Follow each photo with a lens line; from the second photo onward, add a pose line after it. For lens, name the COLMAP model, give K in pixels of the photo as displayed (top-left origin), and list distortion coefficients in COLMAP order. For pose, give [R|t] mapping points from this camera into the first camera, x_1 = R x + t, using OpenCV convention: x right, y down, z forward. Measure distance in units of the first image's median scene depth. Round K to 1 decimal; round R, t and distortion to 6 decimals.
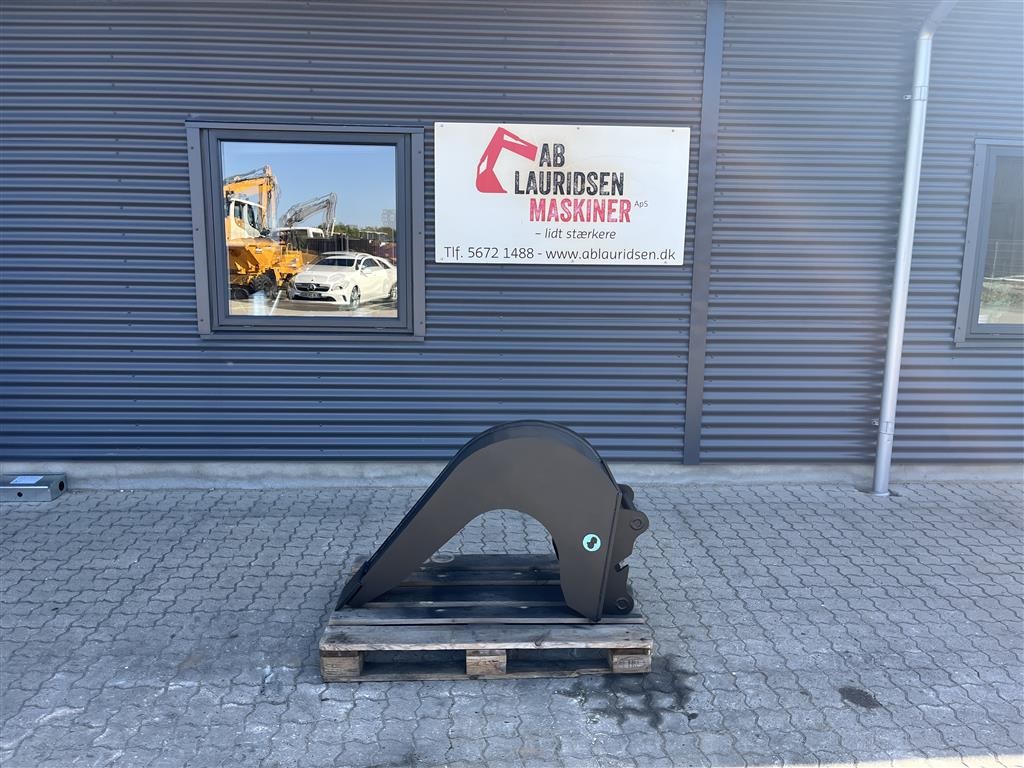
lens RADIAL K [[772.5, 0, 512.0], [0, 772.5, 384.0], [0, 0, 1]] dist [0.035510, -0.045484]
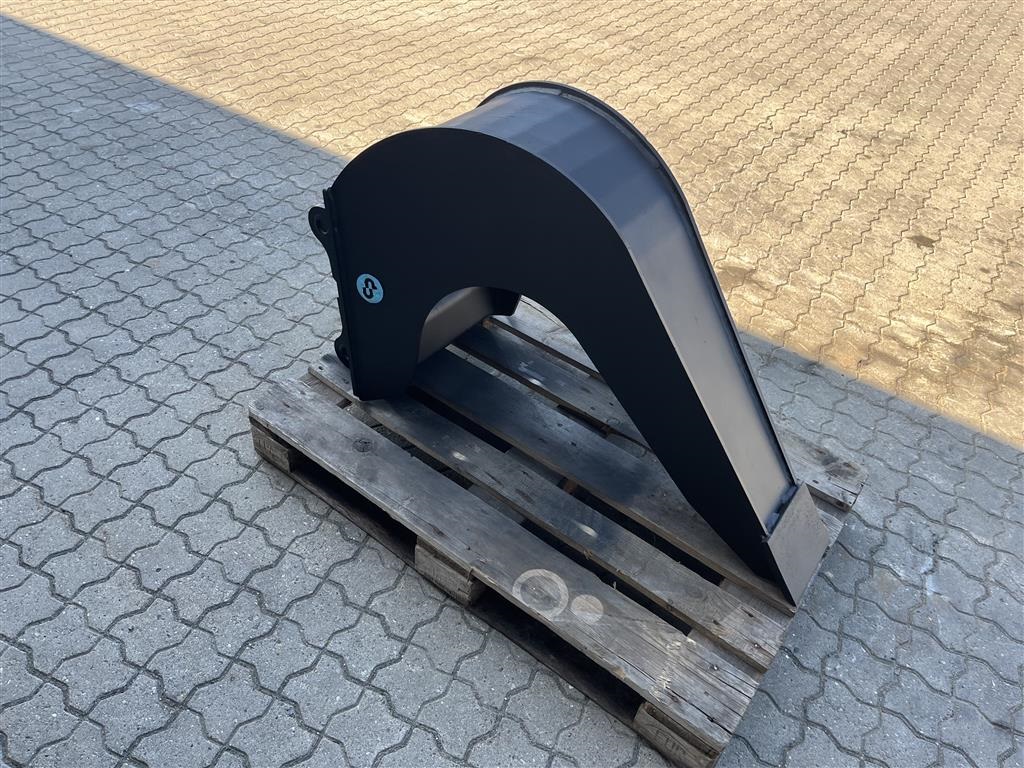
lens RADIAL K [[783.5, 0, 503.6], [0, 783.5, 382.7], [0, 0, 1]] dist [0.043448, -0.054370]
pose [[-0.786241, -0.449557, 0.423938, -0.245223], [0.041123, 0.646484, 0.761818, -0.204446], [-0.616550, 0.616406, -0.489805, 1.402985]]
